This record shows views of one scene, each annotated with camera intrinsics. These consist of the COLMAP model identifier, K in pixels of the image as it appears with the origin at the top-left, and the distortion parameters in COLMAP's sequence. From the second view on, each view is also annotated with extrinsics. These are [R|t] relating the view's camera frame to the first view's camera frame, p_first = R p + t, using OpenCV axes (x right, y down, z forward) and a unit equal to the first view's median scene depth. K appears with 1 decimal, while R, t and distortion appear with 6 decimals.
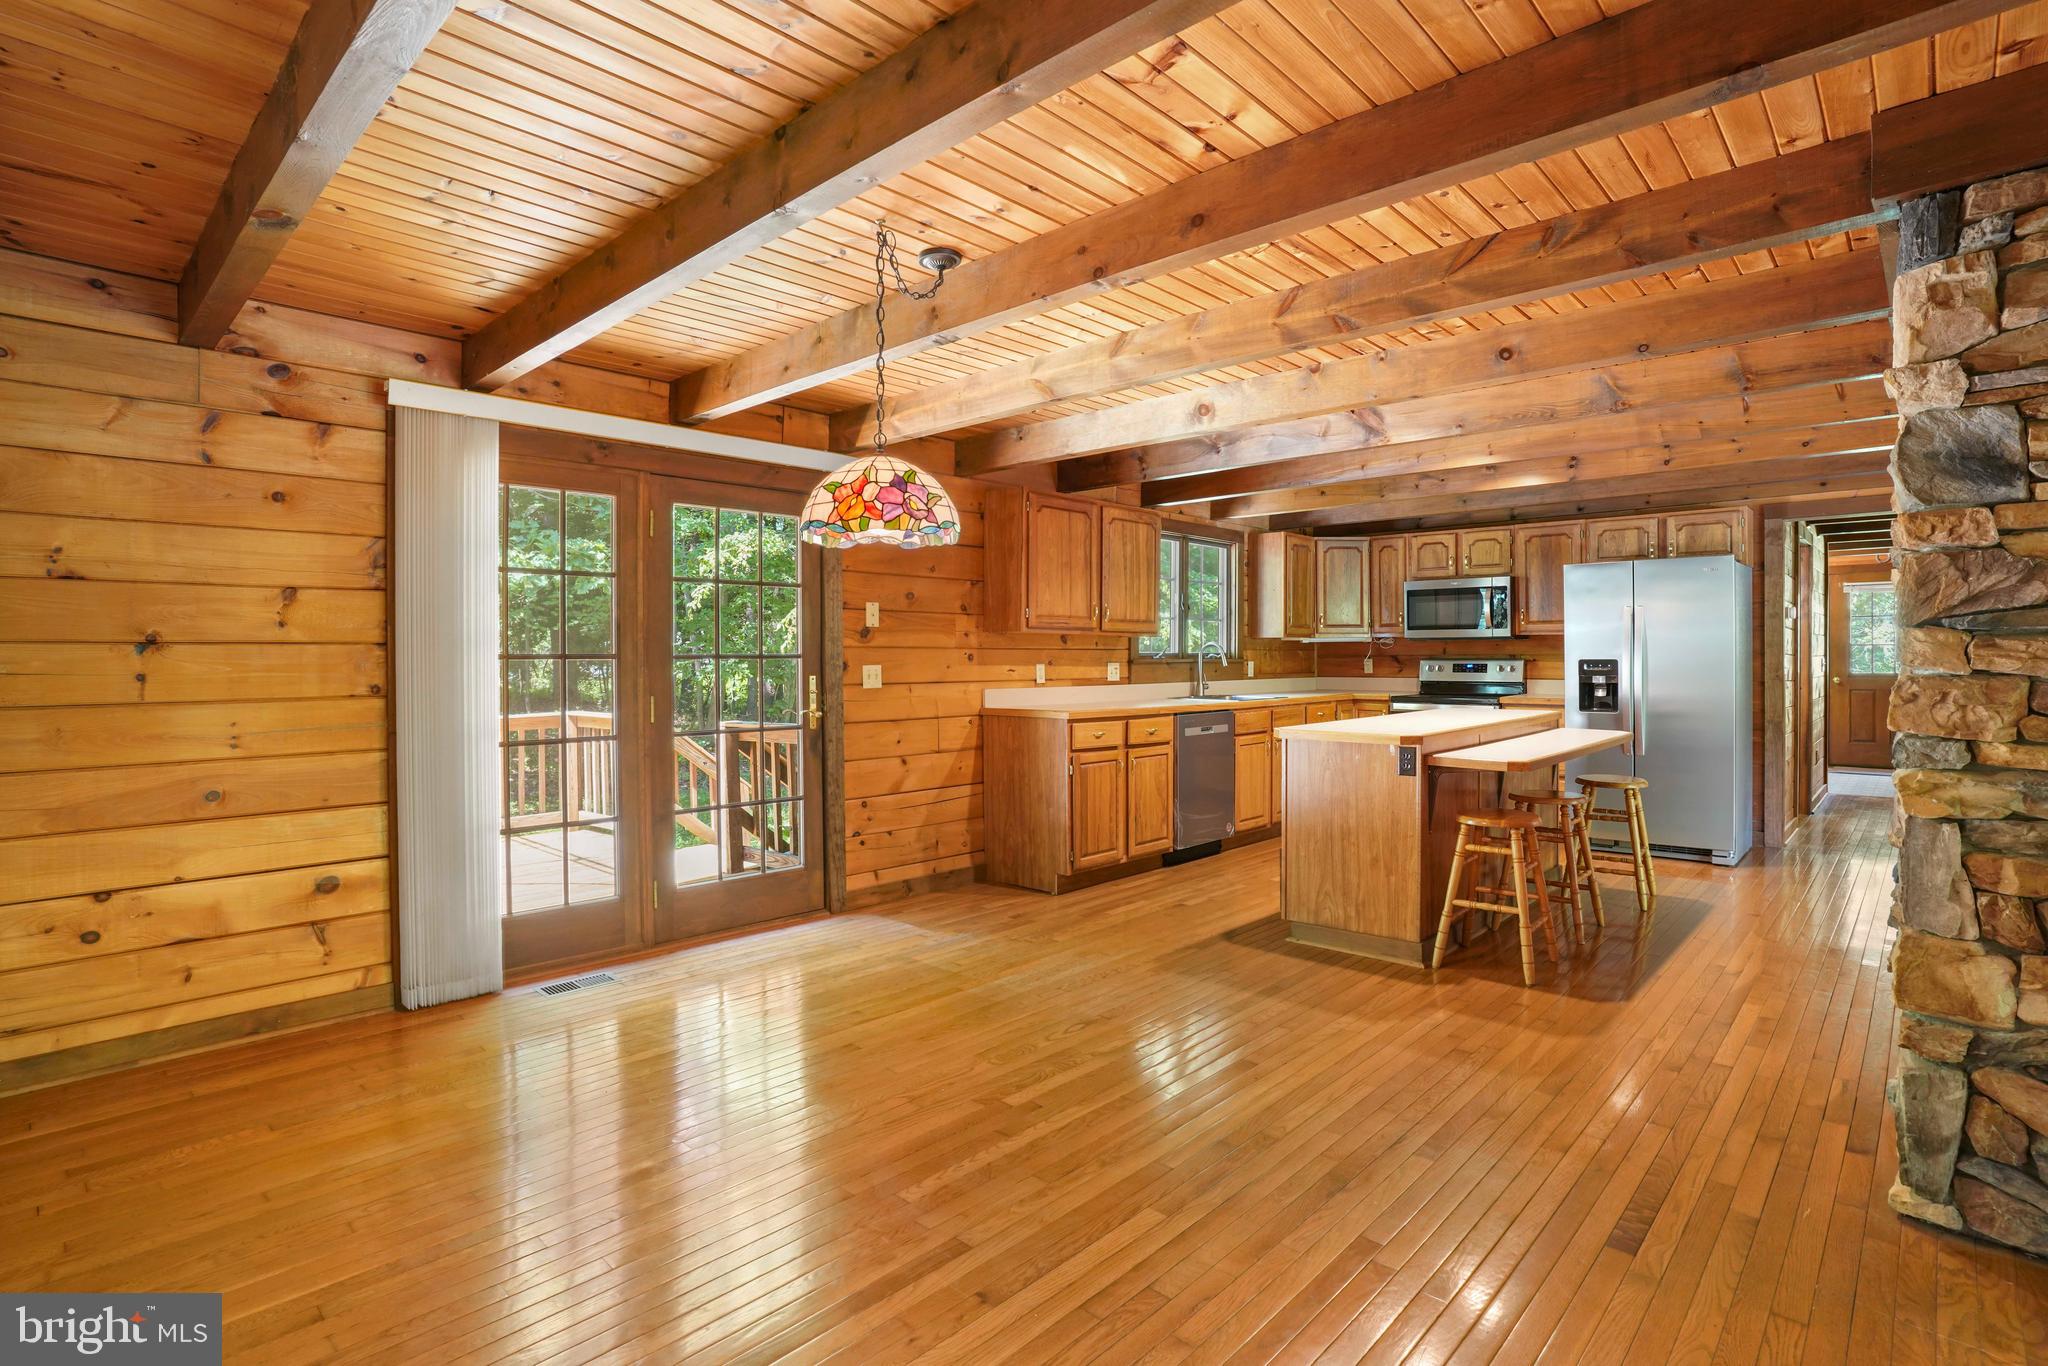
lens RADIAL K [[1024.7, 0, 1070.0], [0, 1024.7, 660.7], [0, 0, 1]] dist [-0.081009, 0.052328]
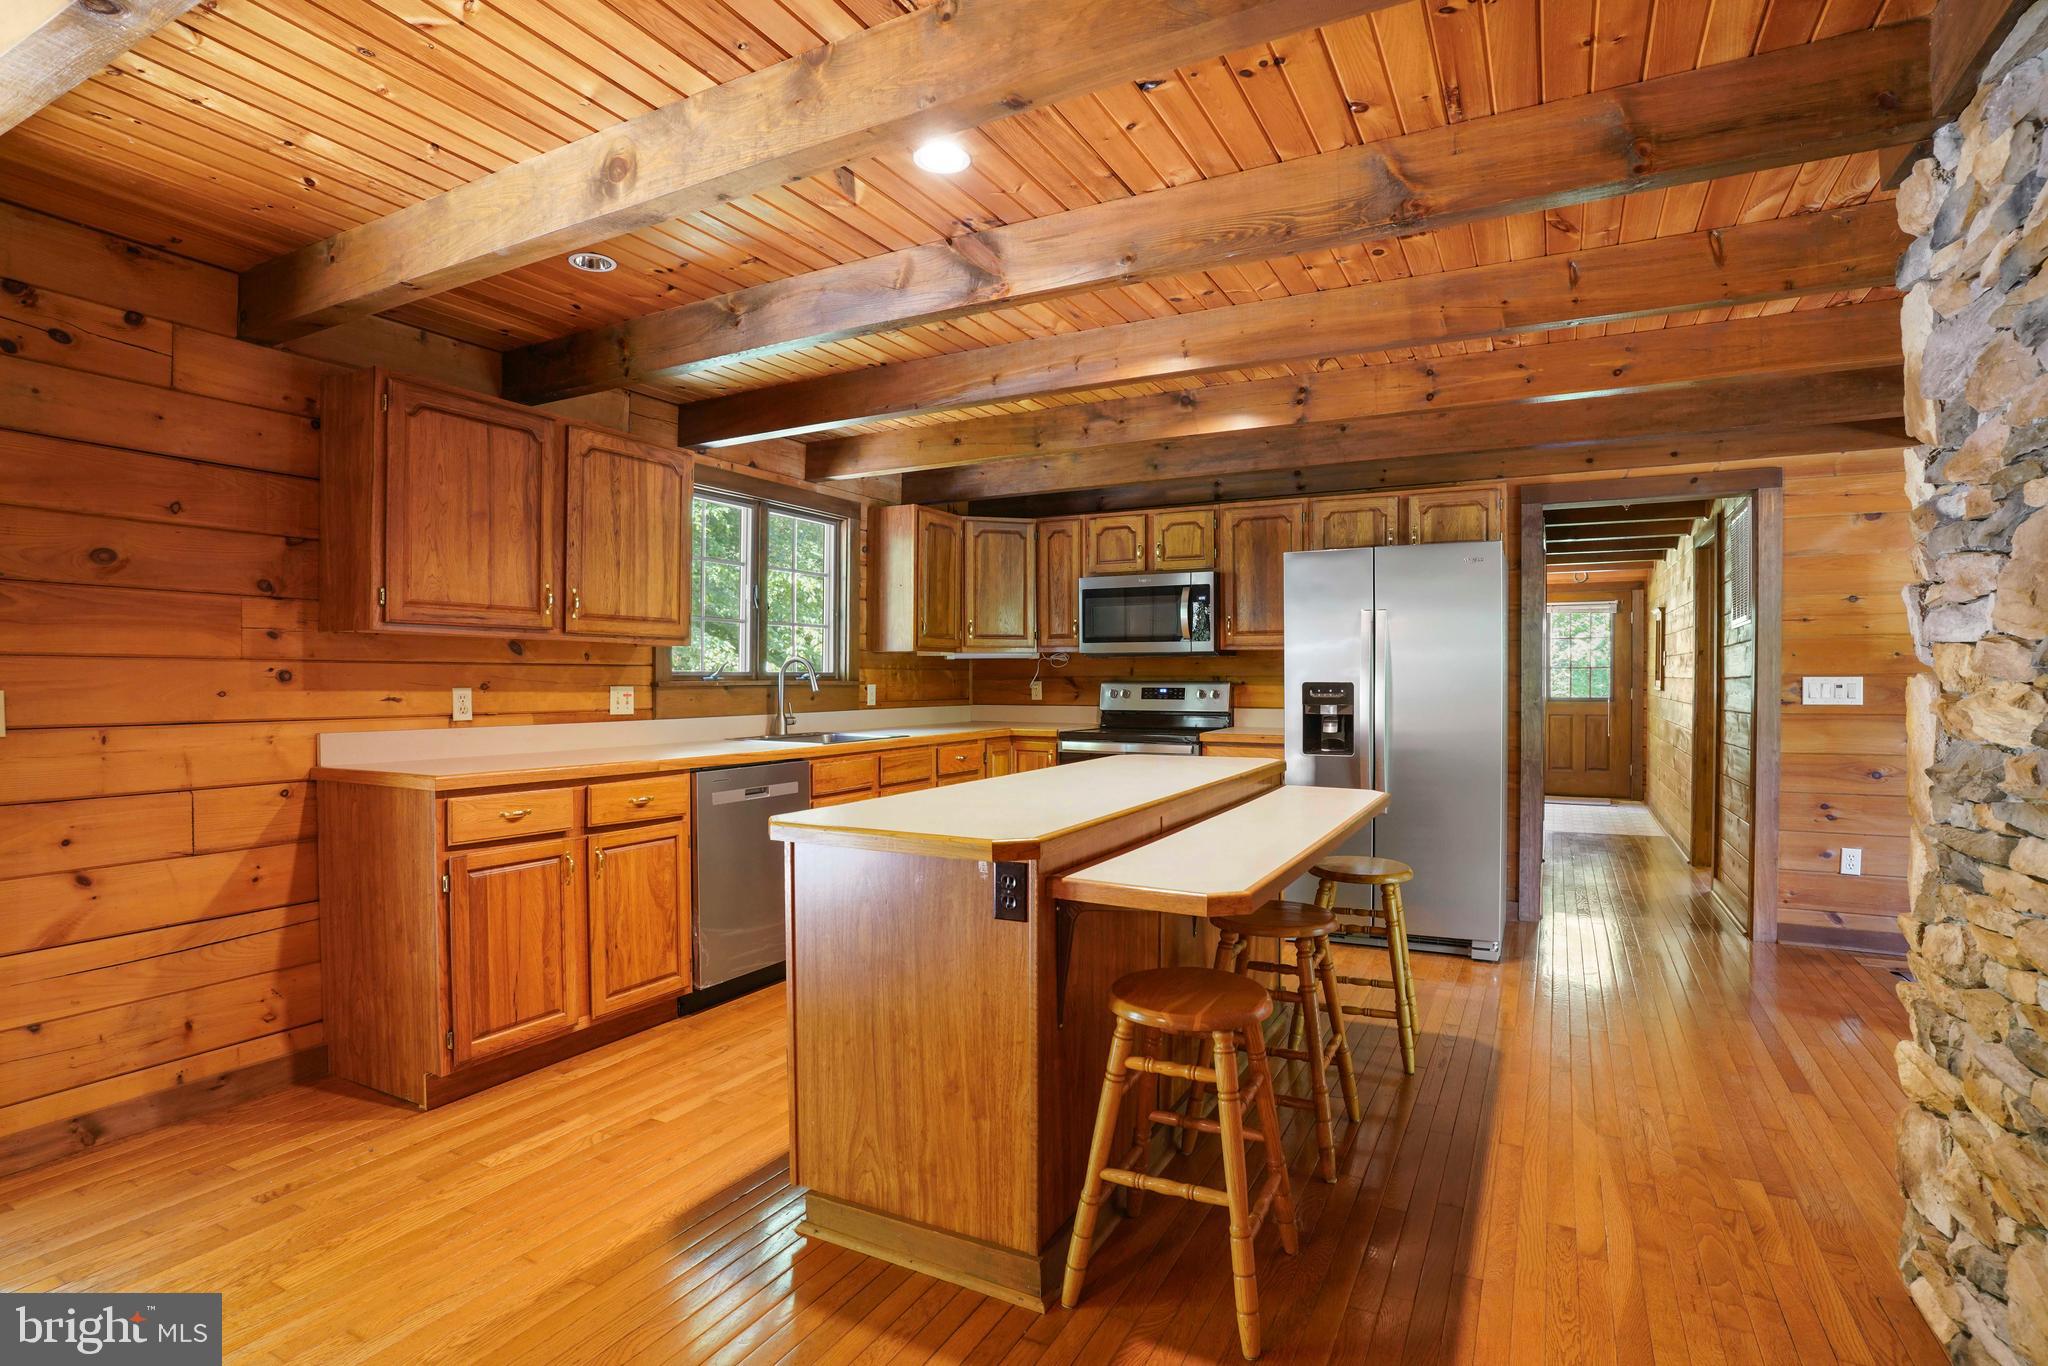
lens RADIAL K [[1019.3, 0, 1016.4], [0, 1019.3, 698.2], [0, 0, 1]] dist [-0.088170, 0.050593]
pose [[0.975954, -0.001528, 0.217971, 0.171428], [-0.001591, 0.999899, 0.014130, 0.000248], [-0.217971, -0.014137, 0.975853, 0.395090]]
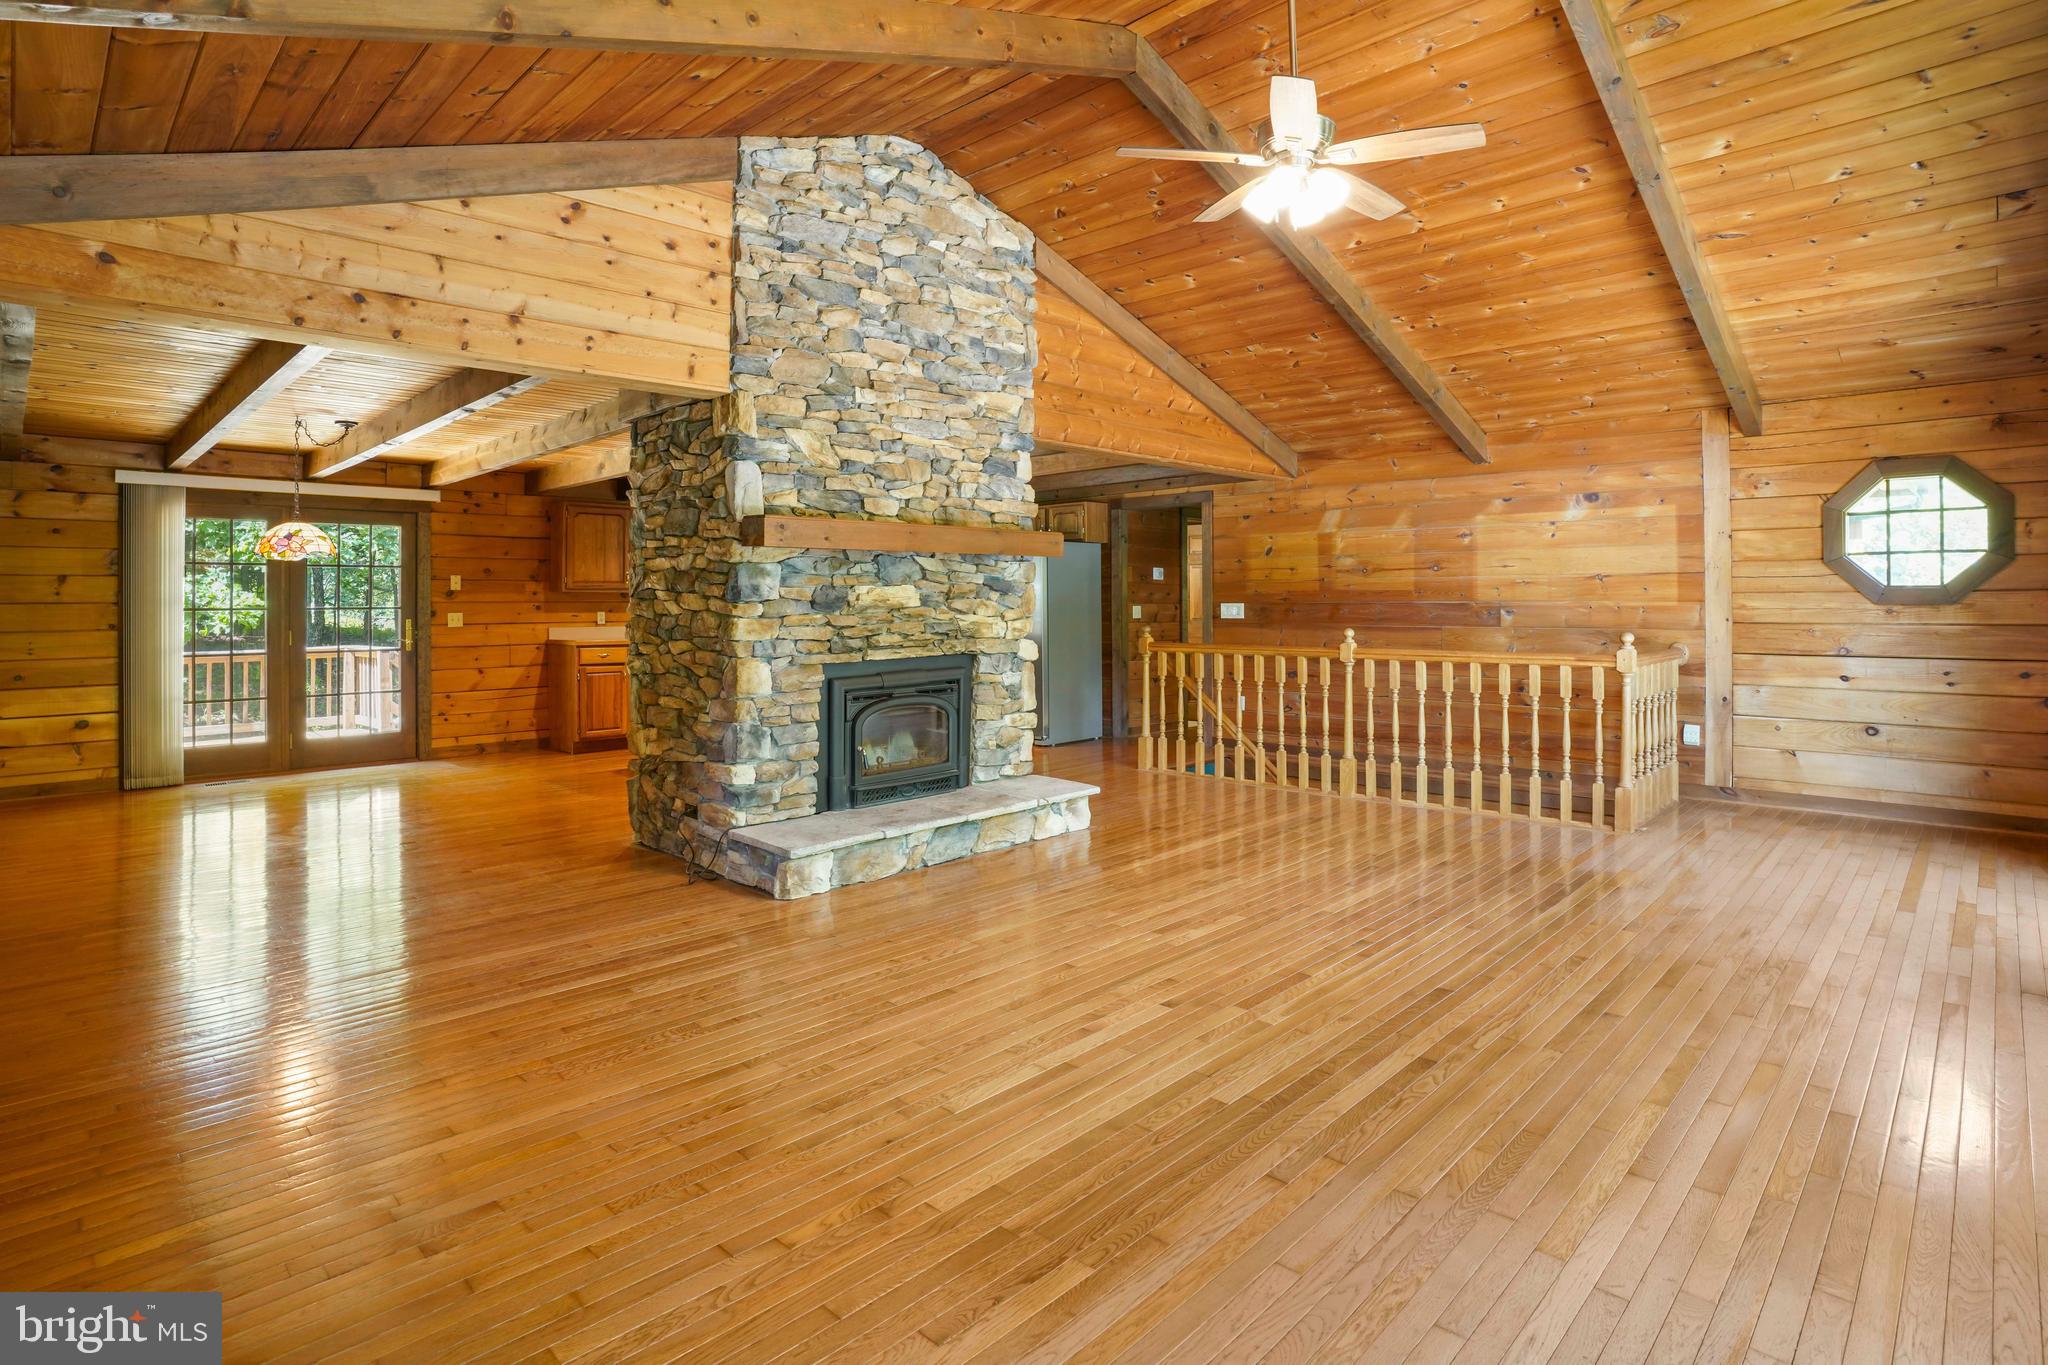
lens RADIAL K [[1033.4, 0, 1030.6], [0, 1033.4, 593.3], [0, 0, 1]] dist [-0.066214, 0.040967]
pose [[0.999053, -0.004086, -0.043307, 0.738075], [0.003487, 0.999897, -0.013912, -0.001433], [0.043359, 0.013747, 0.998965, -0.555543]]
